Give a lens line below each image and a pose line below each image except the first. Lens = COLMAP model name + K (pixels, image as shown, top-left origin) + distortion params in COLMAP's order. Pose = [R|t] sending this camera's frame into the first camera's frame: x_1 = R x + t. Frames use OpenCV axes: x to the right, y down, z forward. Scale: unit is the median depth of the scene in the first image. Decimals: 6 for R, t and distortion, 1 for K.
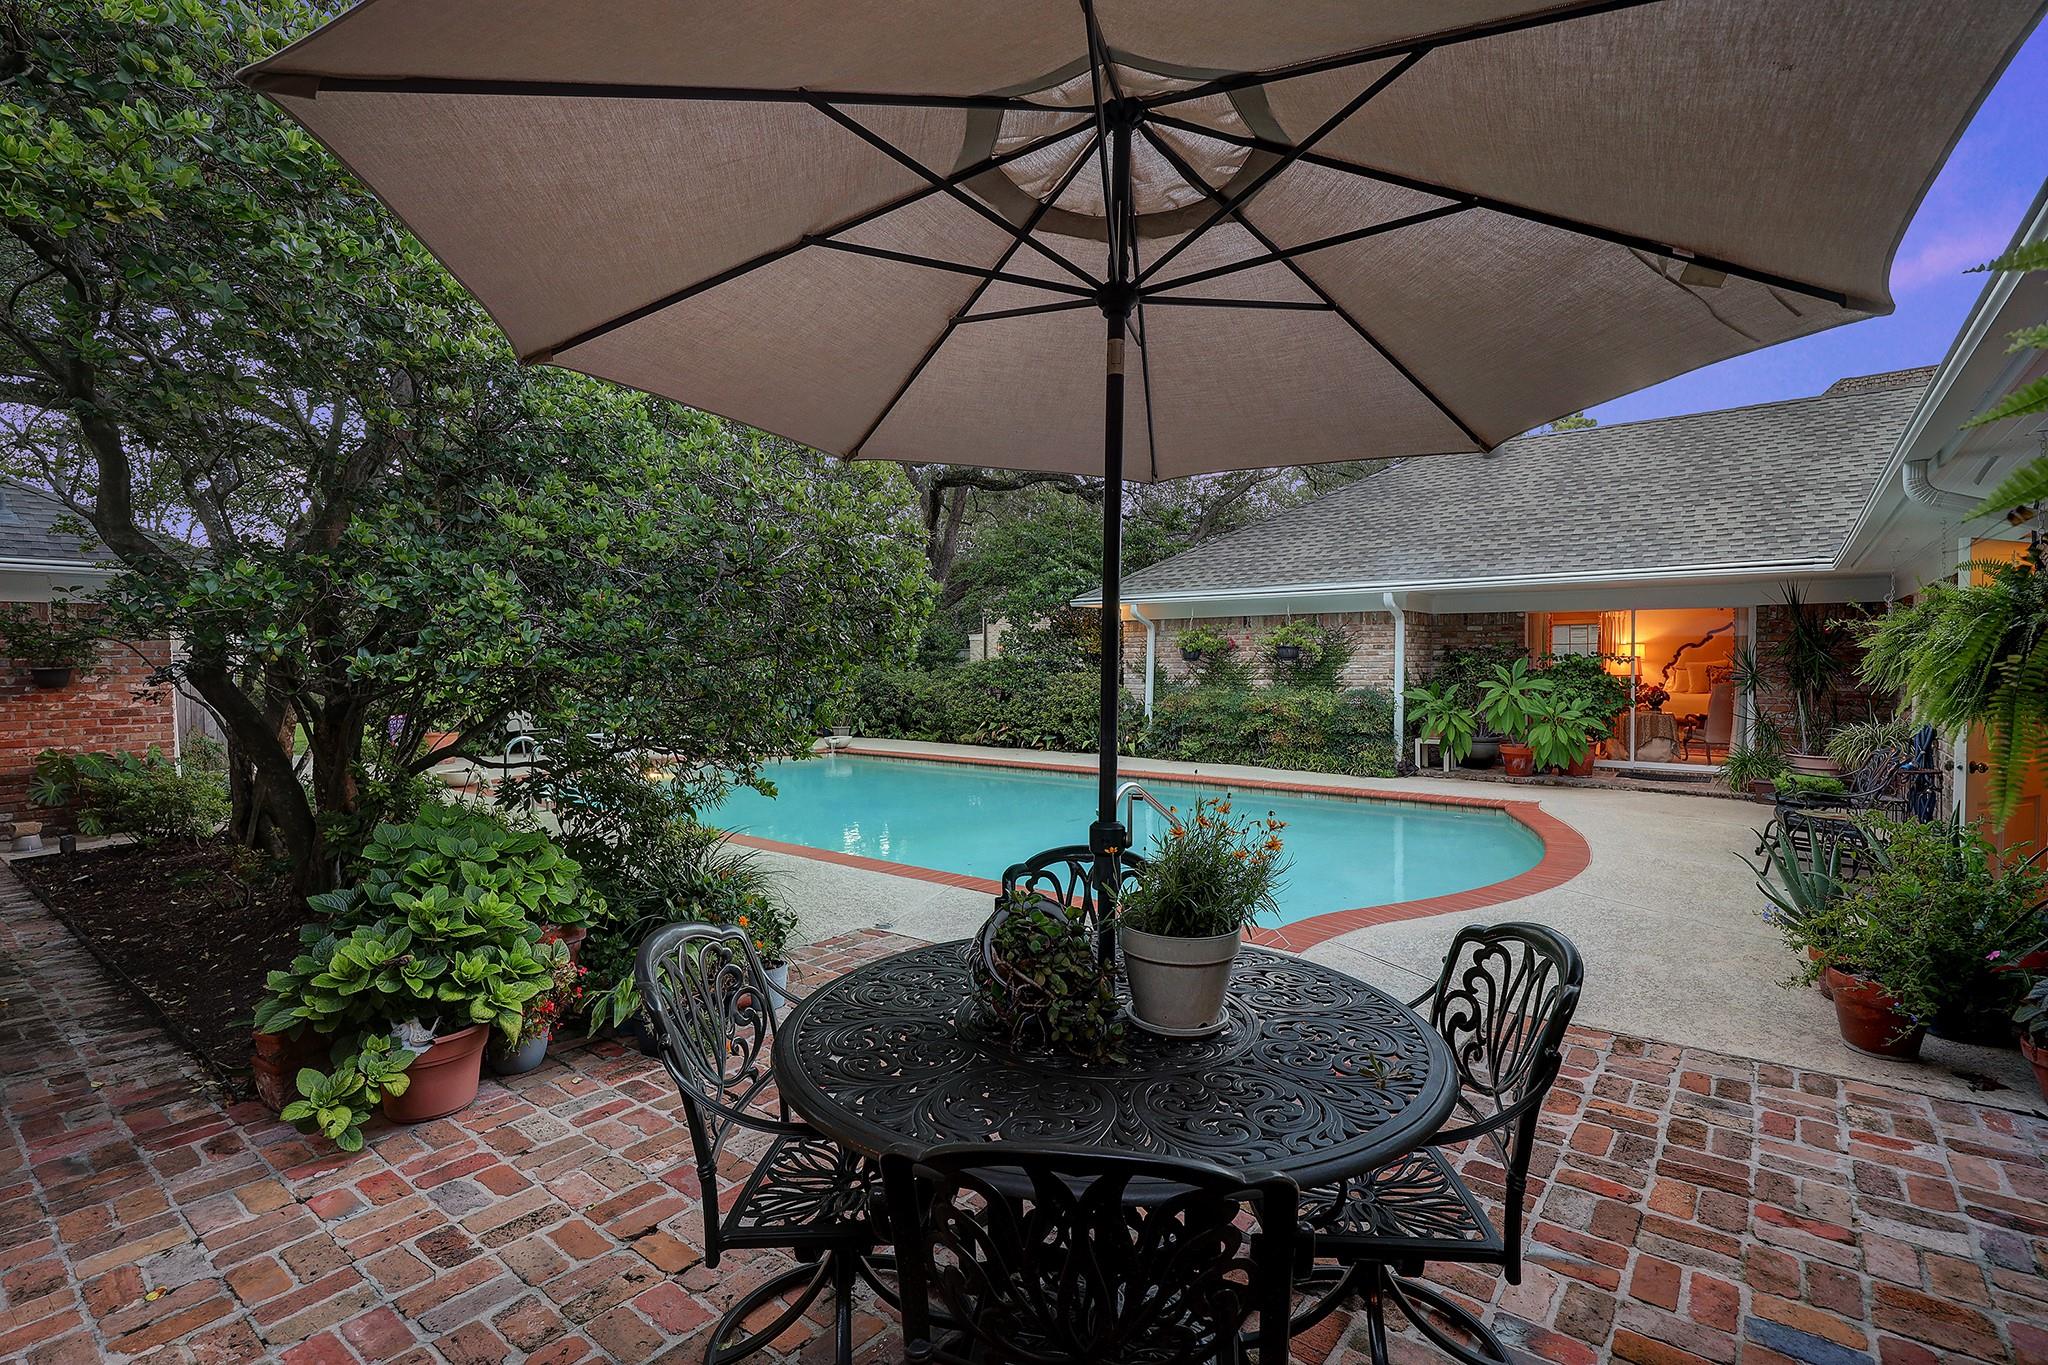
lens RADIAL K [[953.9, 0, 1019.5], [0, 953.9, 701.0], [0, 0, 1]] dist [0.018864, 0.000081]
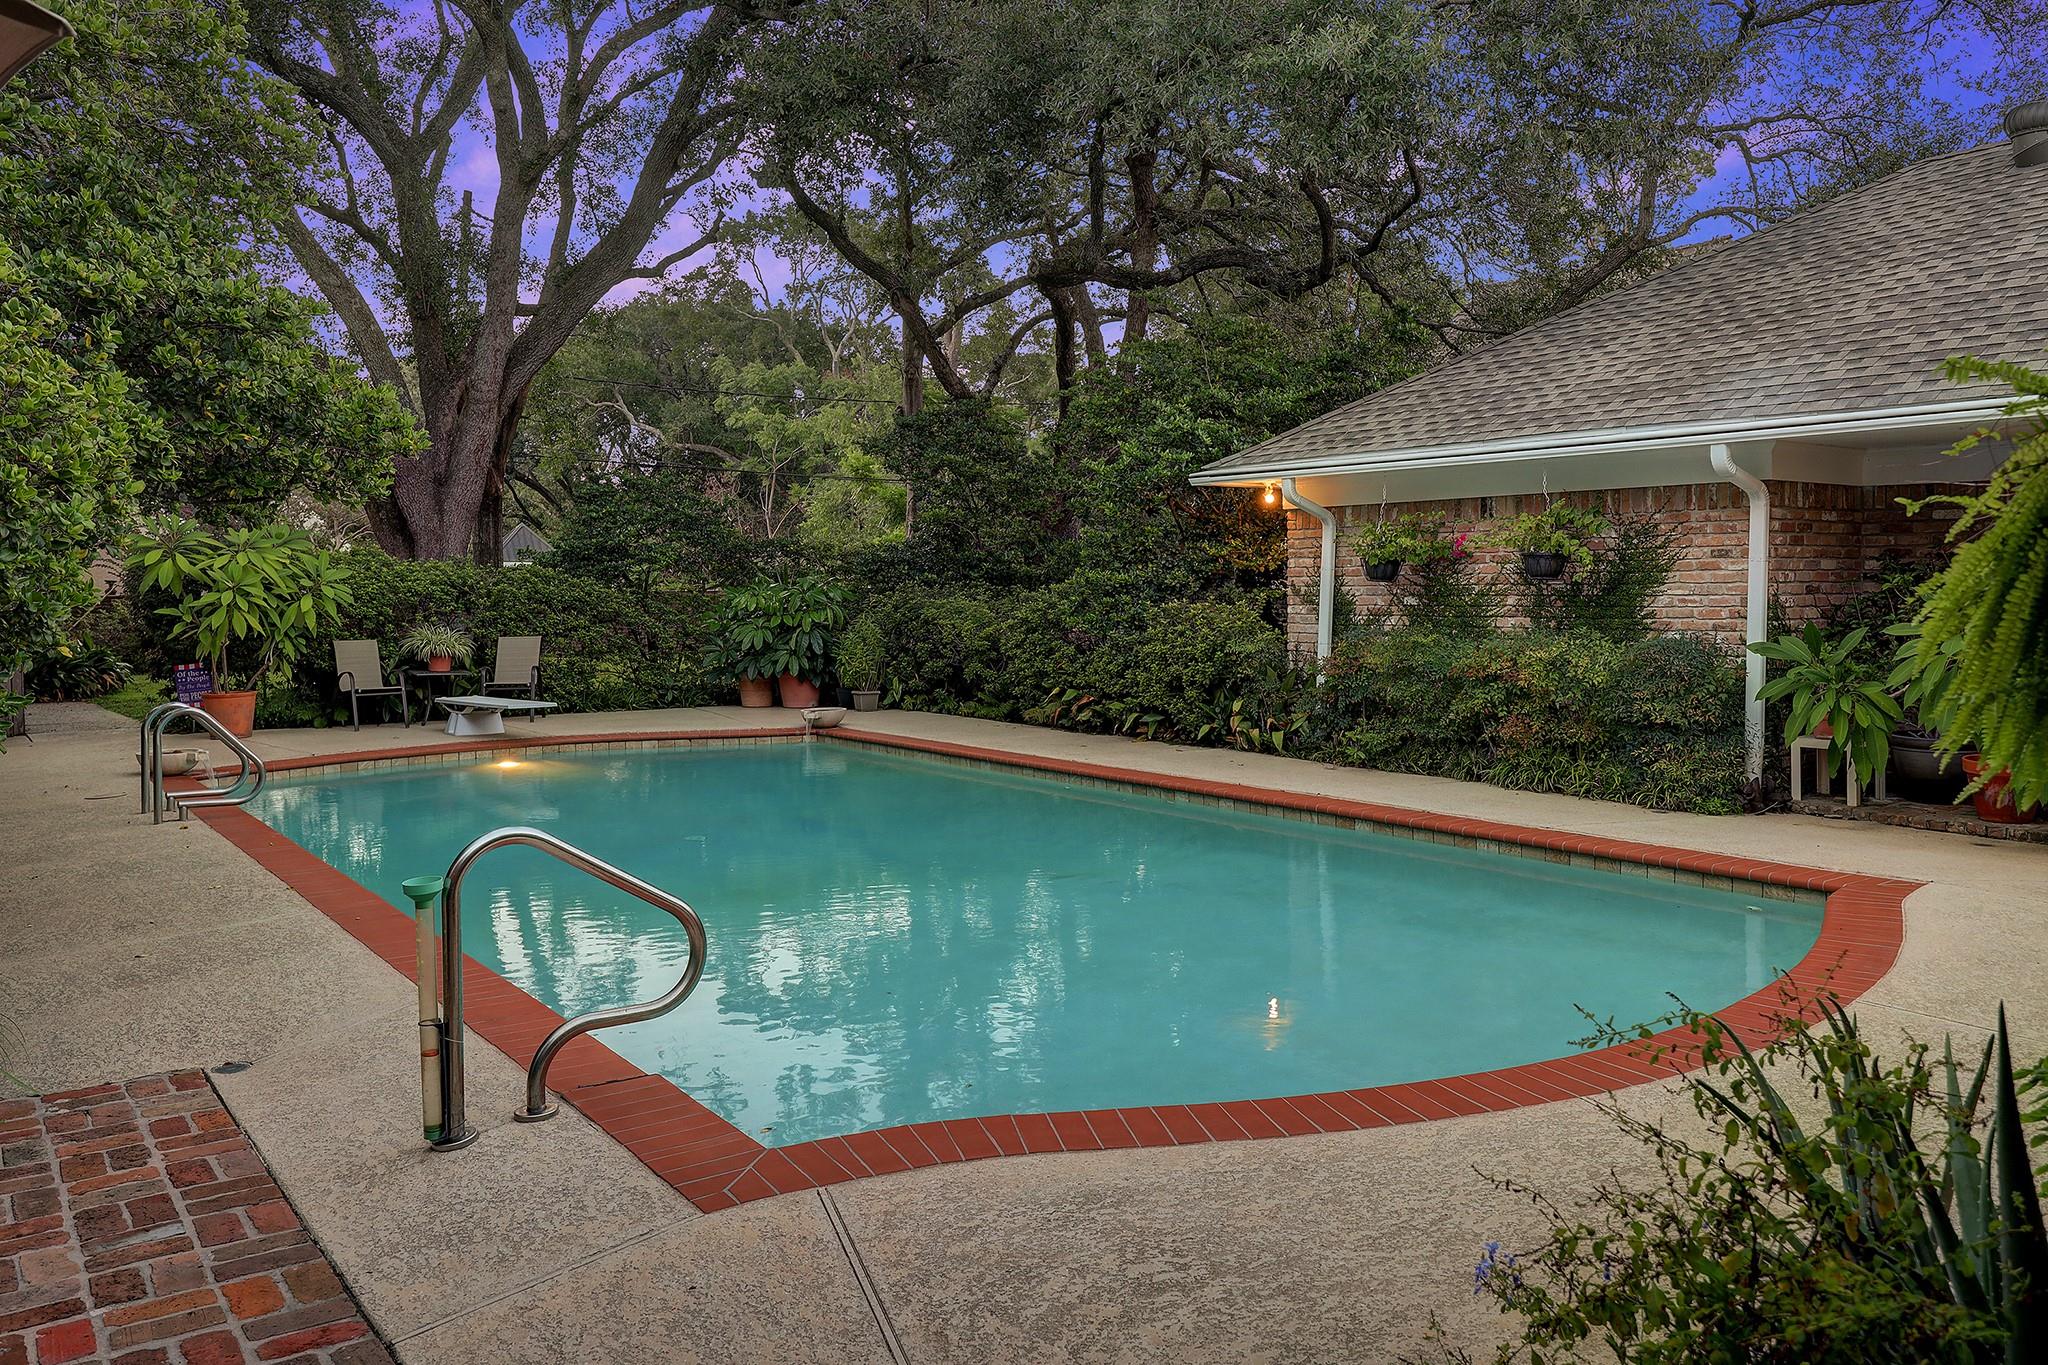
lens RADIAL K [[1529.8, 0, 1029.1], [0, 1529.8, 667.2], [0, 0, 1]] dist [-0.003234, -0.000313]
pose [[0.961243, 0.010799, -0.275490, 0.241635], [-0.006421, 0.999838, 0.016792, -0.007436], [0.275627, -0.014372, 0.961157, 0.119874]]
